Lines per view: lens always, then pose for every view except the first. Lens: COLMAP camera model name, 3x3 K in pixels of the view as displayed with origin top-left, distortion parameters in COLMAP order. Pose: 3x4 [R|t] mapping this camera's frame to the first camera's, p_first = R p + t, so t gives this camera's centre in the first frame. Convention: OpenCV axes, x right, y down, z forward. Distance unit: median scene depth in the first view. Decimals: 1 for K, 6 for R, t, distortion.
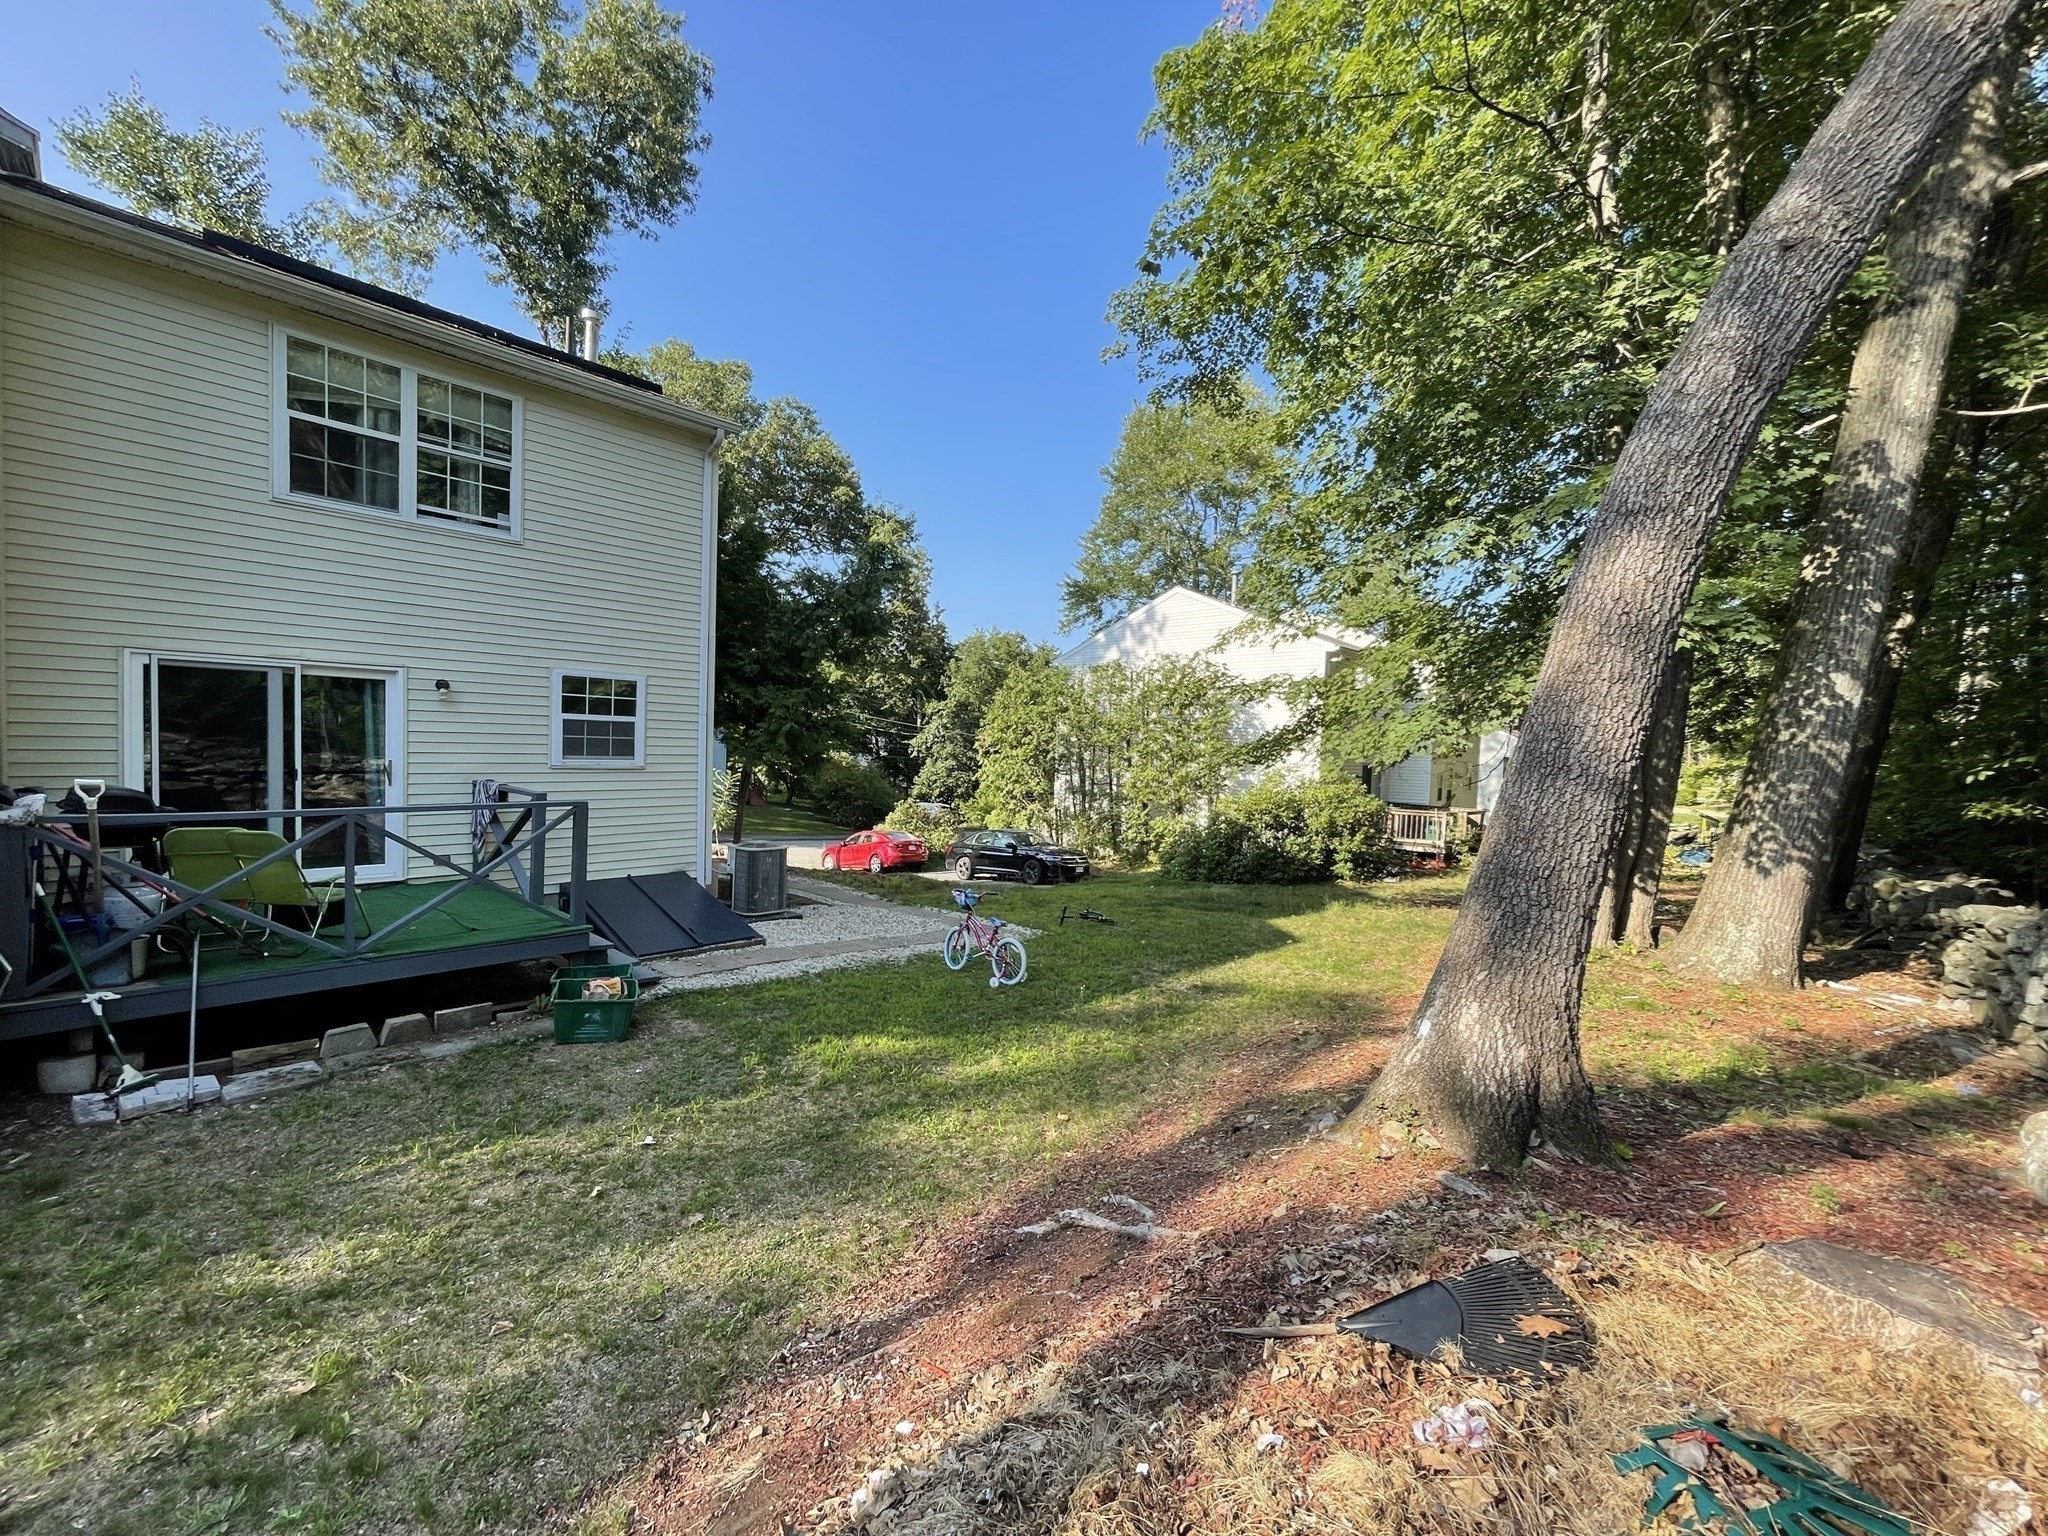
lens RADIAL K [[836.5, 0, 1028.0], [0, 836.5, 779.2], [0, 0, 1]] dist [-0.001690, 0.000234]
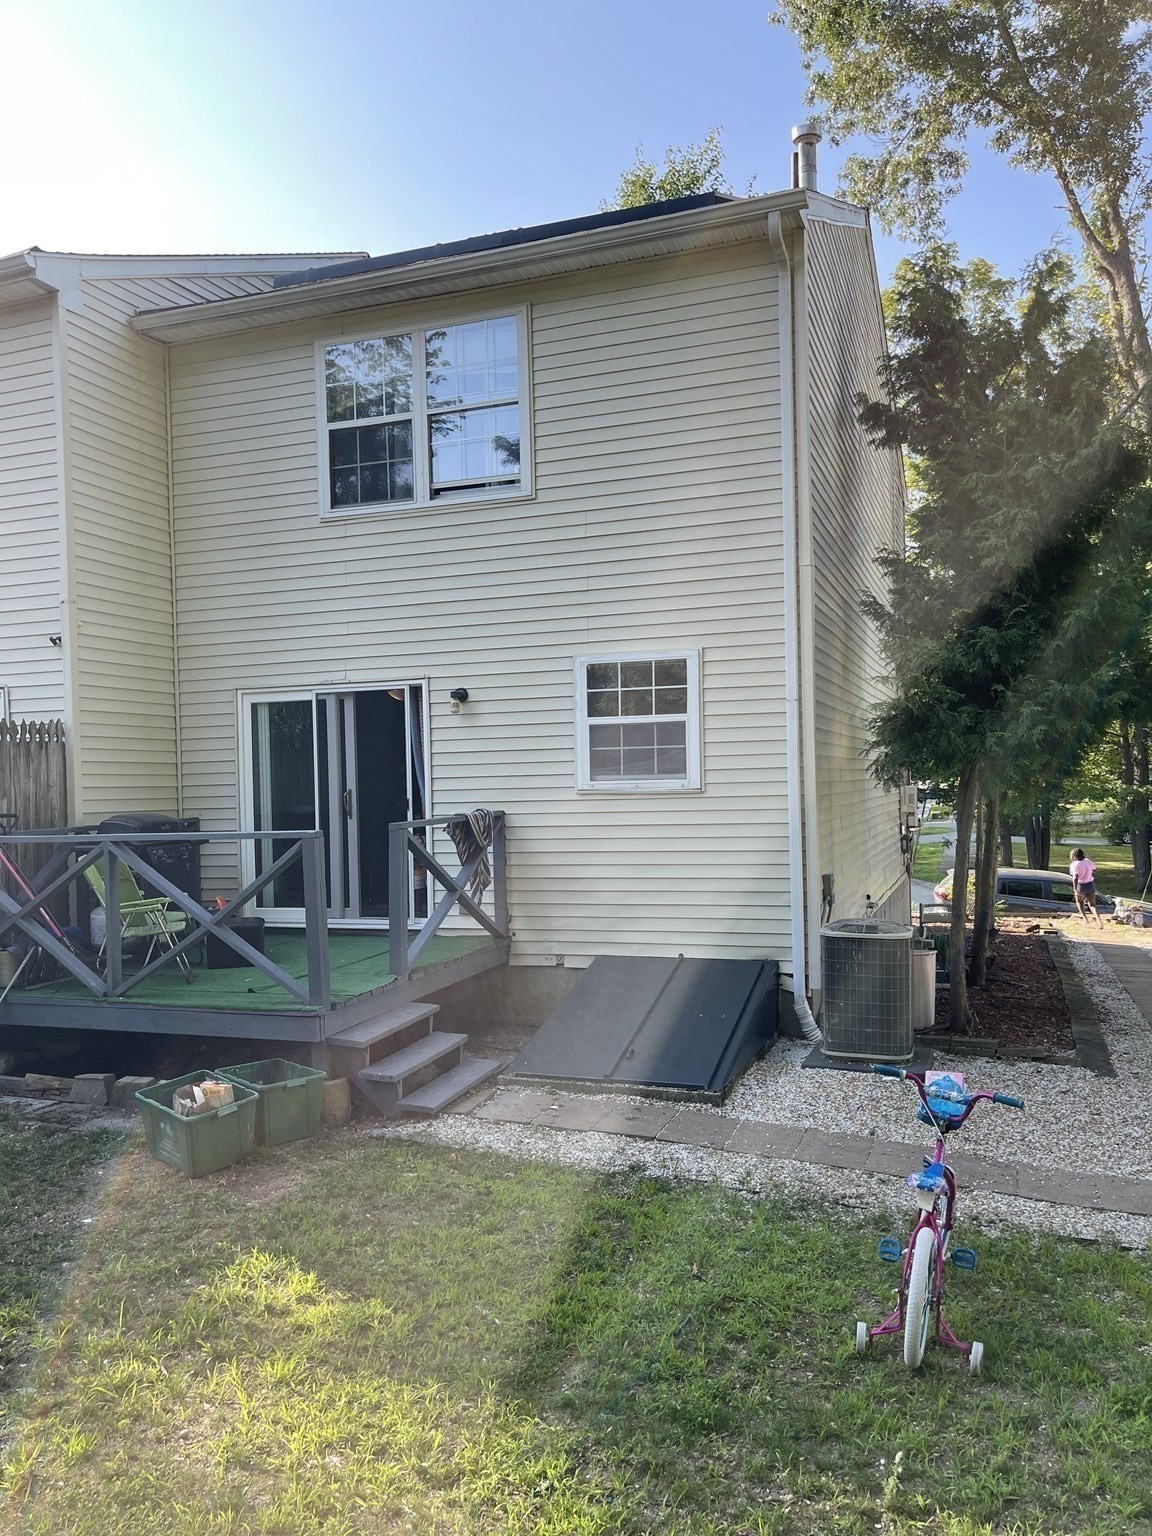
lens RADIAL K [[1179.3, 0, 555.2], [0, 1179.3, 778.7], [0, 0, 1]] dist [0.072323, -0.086894]
pose [[0.365793, -0.035856, -0.930005, 0.427006], [0.001622, 0.999281, -0.037889, 0.013648], [0.930695, 0.012351, 0.365588, 0.689852]]
